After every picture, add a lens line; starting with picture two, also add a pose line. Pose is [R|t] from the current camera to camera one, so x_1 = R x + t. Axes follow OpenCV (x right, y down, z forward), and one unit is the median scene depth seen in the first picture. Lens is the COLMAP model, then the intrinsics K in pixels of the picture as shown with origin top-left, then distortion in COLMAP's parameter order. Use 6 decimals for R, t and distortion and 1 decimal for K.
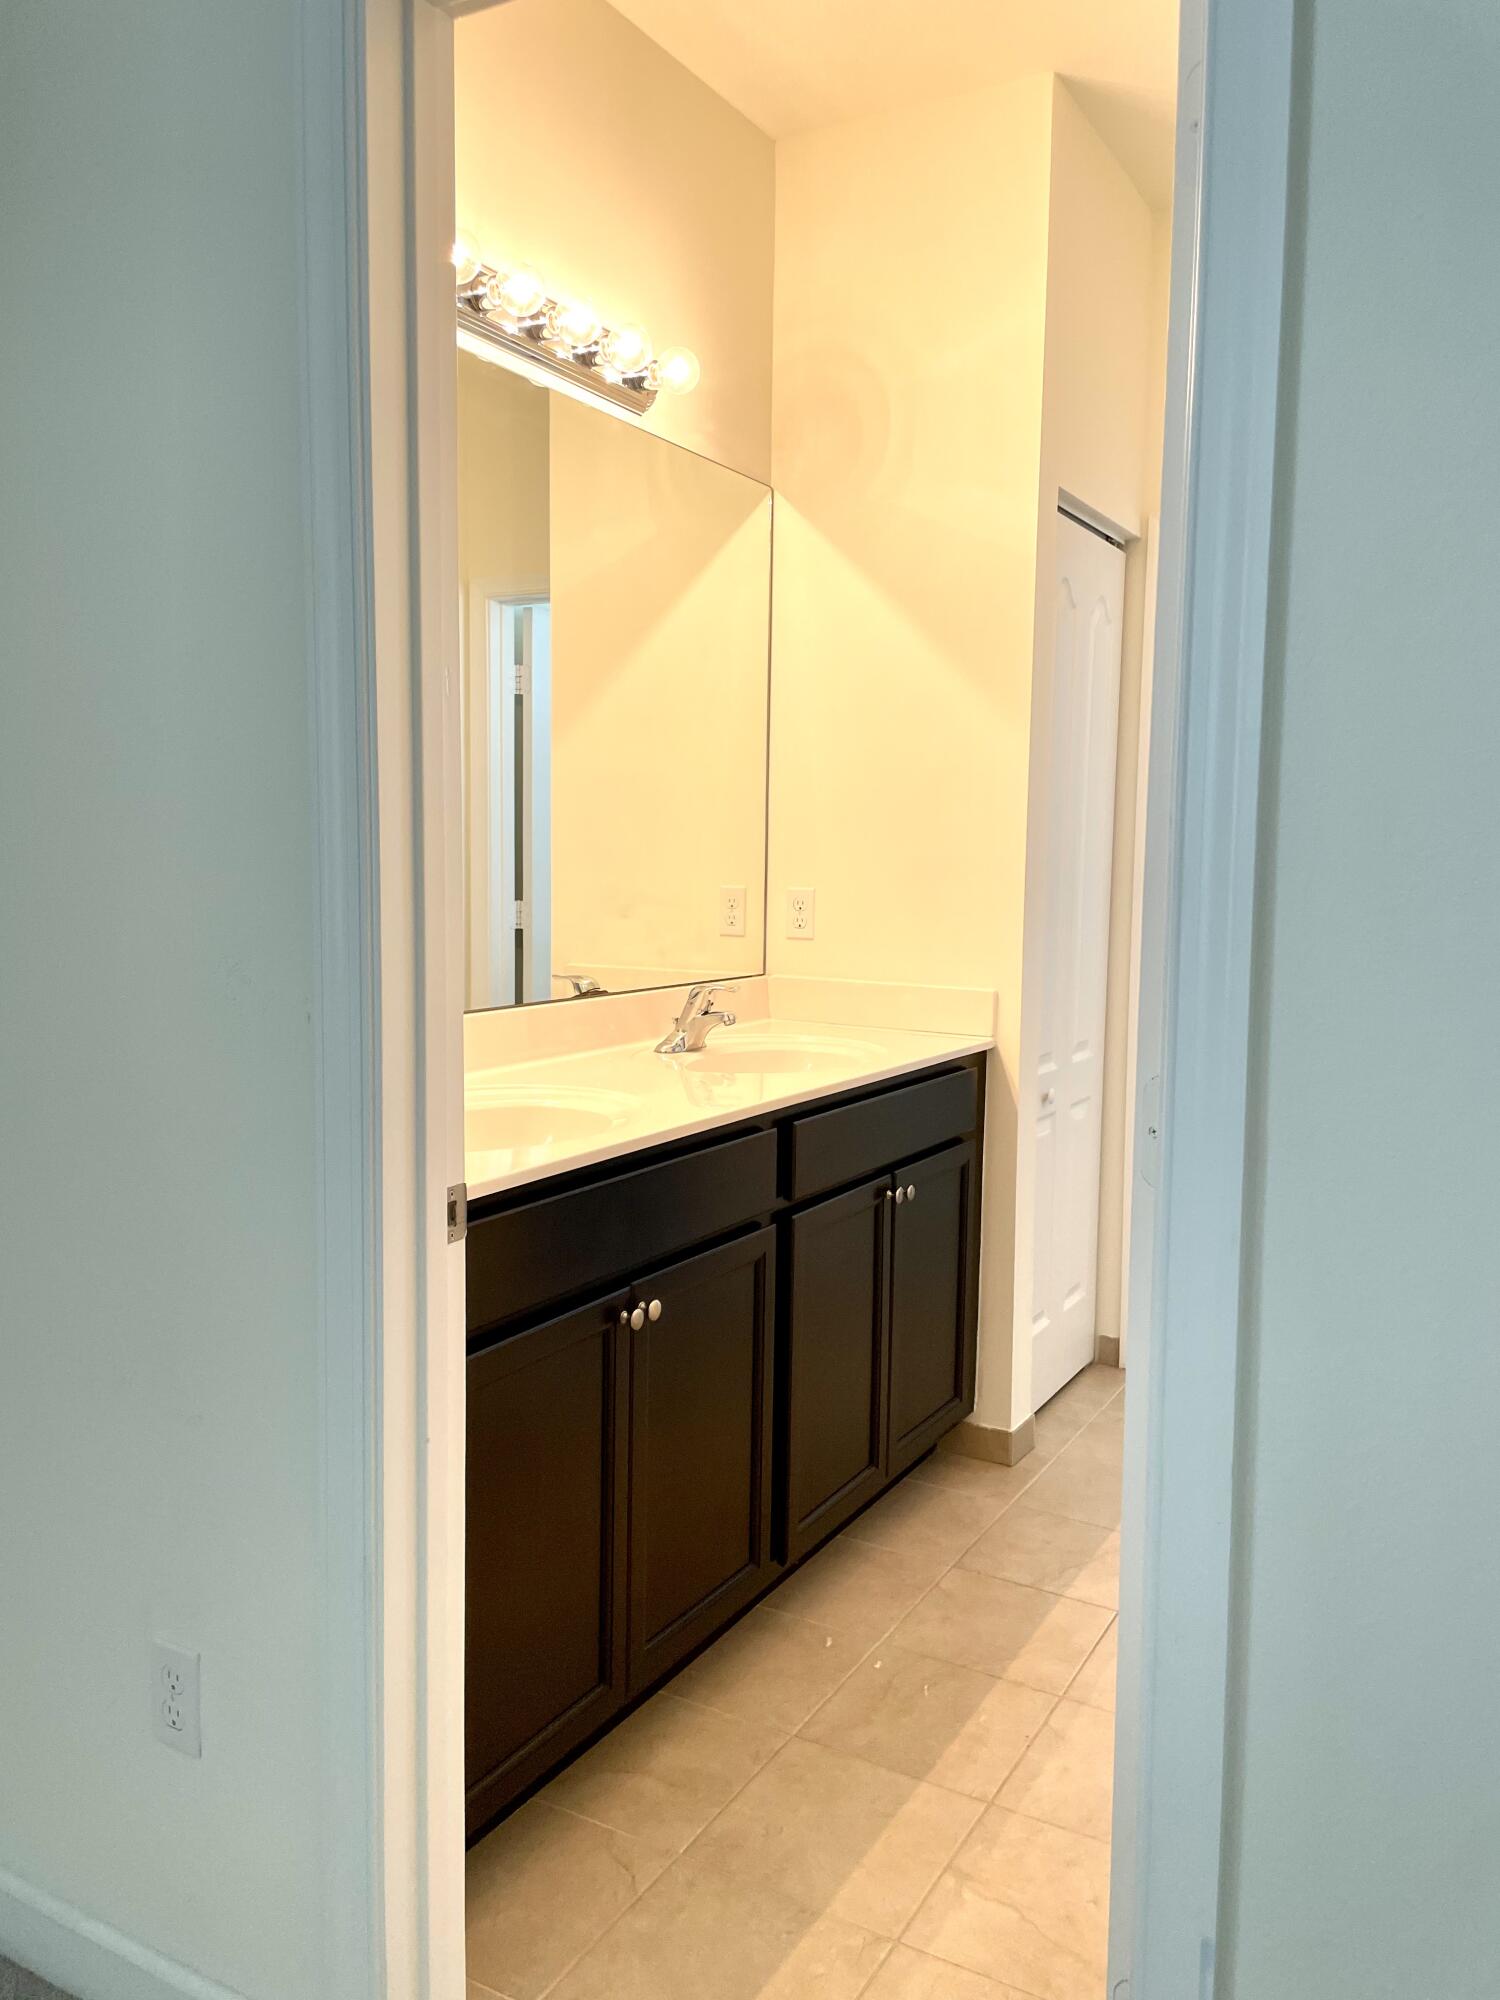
lens RADIAL K [[1515.2, 0, 738.4], [0, 1515.2, 991.5], [0, 0, 1]] dist [0.084432, -0.092175]
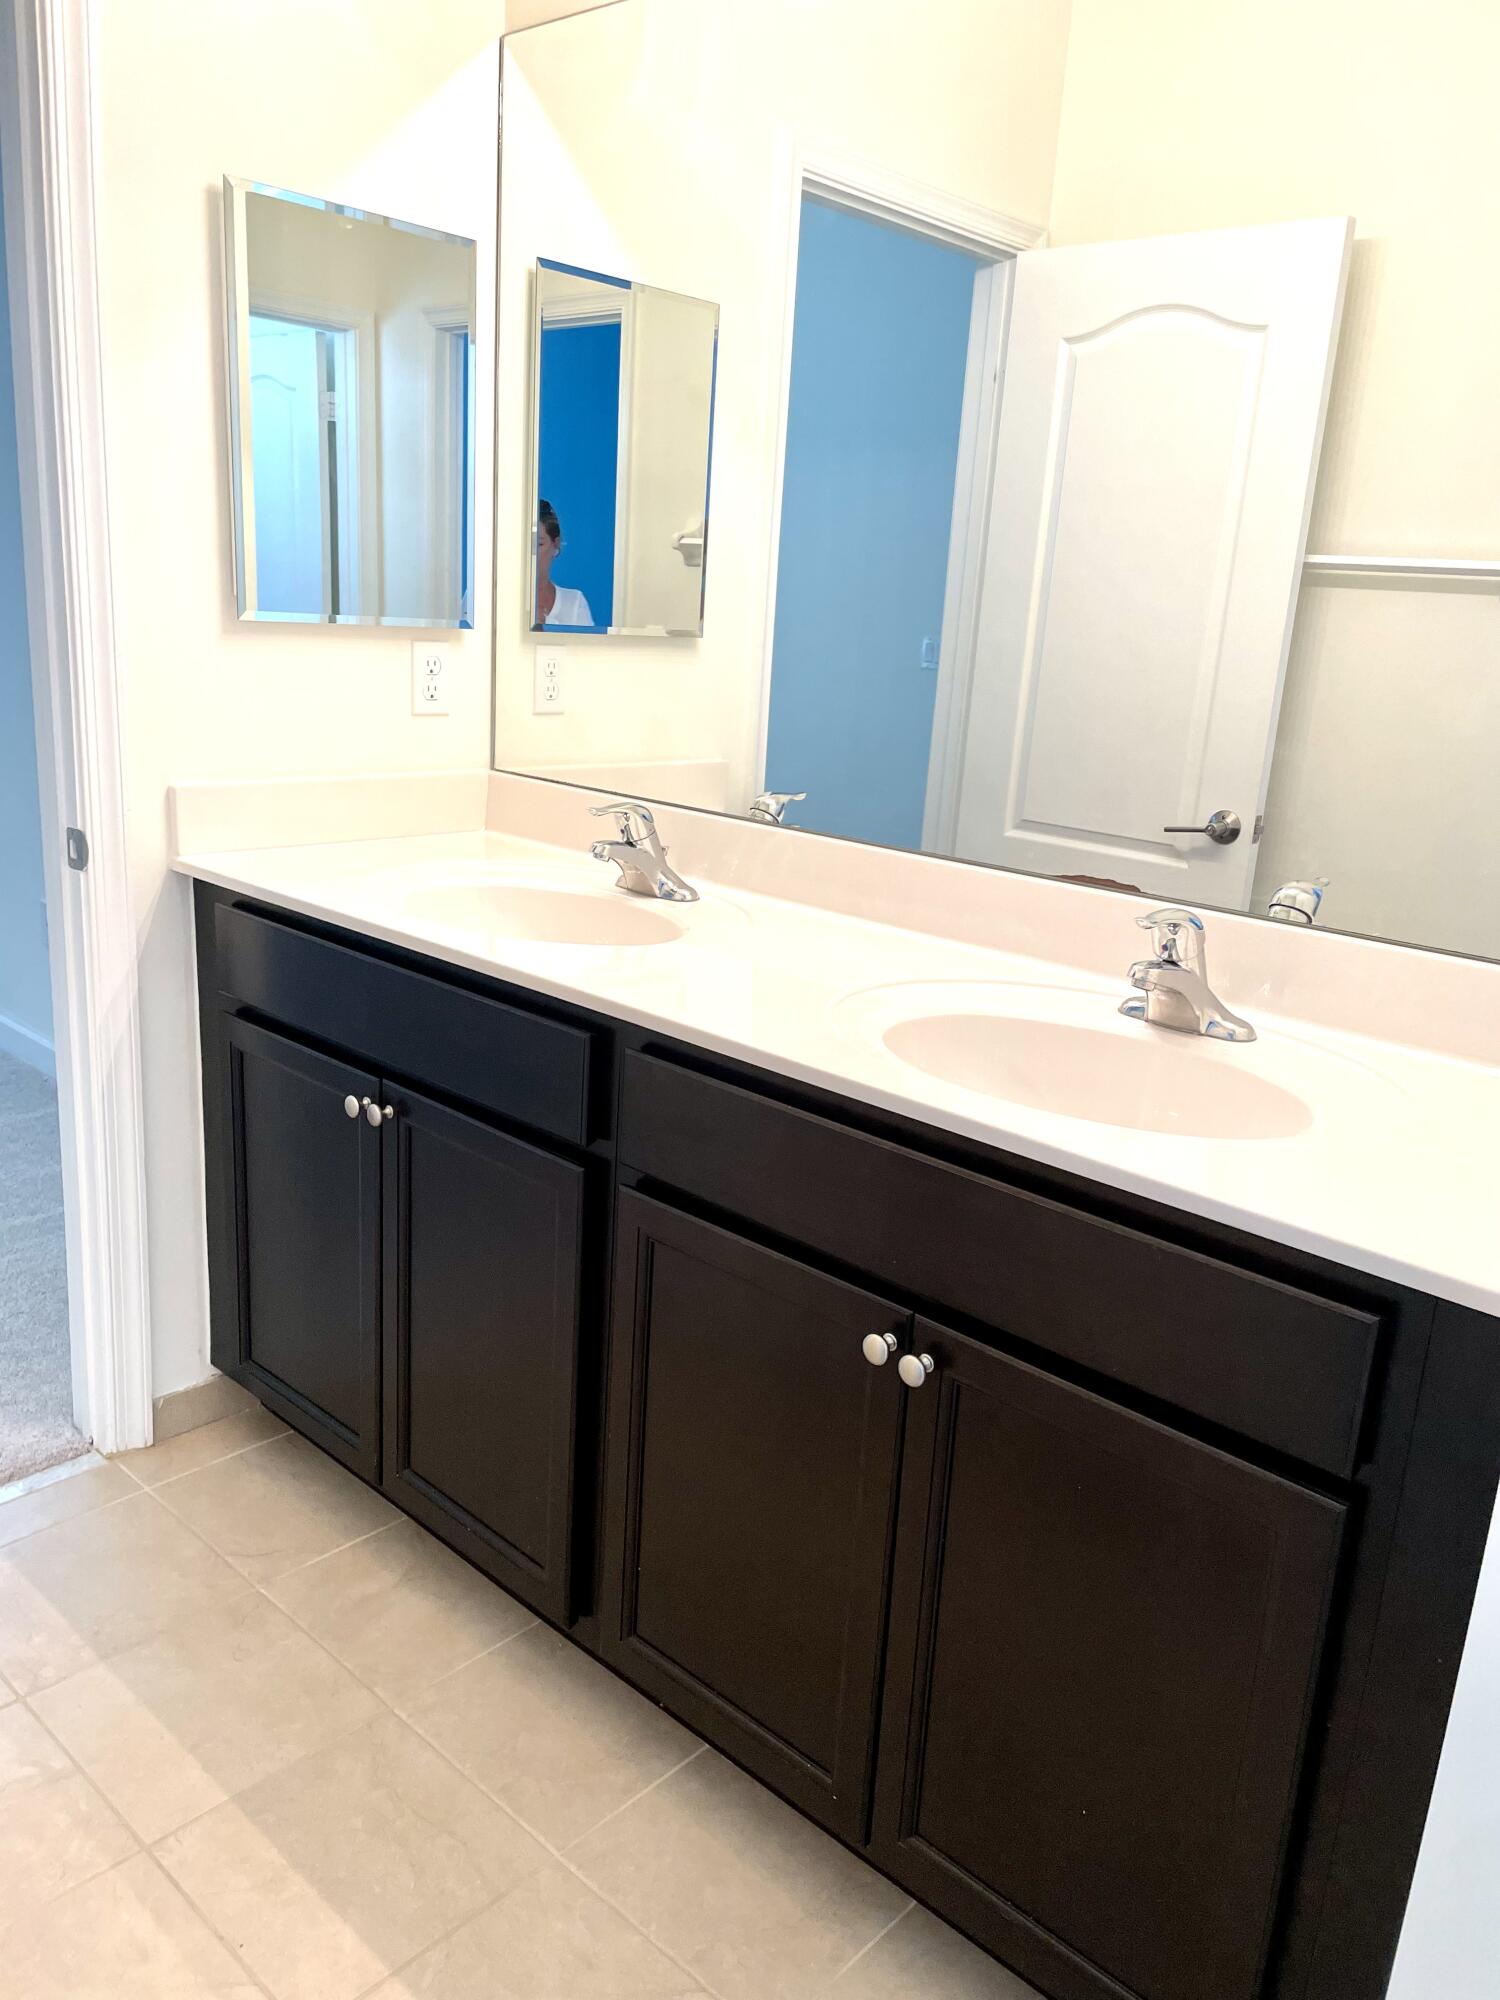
lens RADIAL K [[1515.2, 0, 739.5], [0, 1515.2, 1014.6], [0, 0, 1]] dist [0.084432, -0.092175]
pose [[-0.220996, 0.229109, -0.947982, 0.715377], [-0.159892, 0.950352, 0.266956, -0.120275], [0.962079, 0.210571, -0.173391, 1.296894]]
